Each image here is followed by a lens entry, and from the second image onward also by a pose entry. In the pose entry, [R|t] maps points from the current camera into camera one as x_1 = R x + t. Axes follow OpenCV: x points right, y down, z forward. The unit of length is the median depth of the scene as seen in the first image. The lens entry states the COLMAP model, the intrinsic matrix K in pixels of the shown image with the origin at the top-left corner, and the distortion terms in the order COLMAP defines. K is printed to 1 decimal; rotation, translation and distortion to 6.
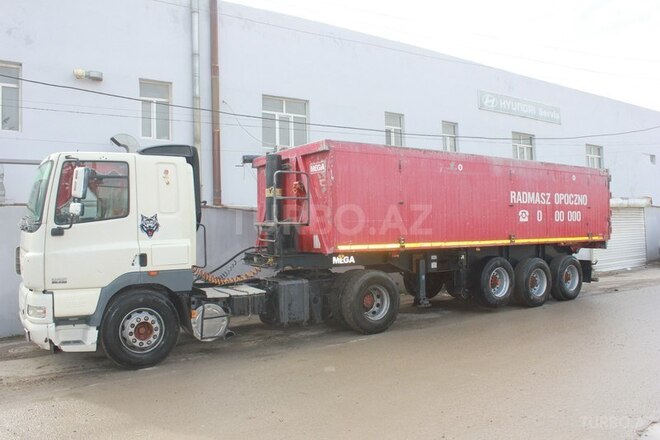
lens RADIAL K [[552.5, 0, 330.0], [0, 552.5, 220.0], [0, 0, 1]] dist [-0.170170, 0.168360]
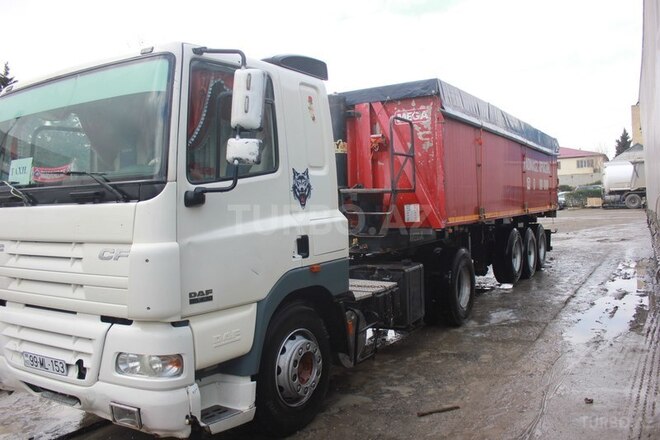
lens RADIAL K [[552.5, 0, 330.0], [0, 552.5, 220.0], [0, 0, 1]] dist [-0.170170, 0.168360]
pose [[0.912825, -0.030468, 0.407212, -0.549475], [0.016506, 0.999151, 0.037756, 0.023087], [-0.408016, -0.027743, 0.912553, 0.448260]]
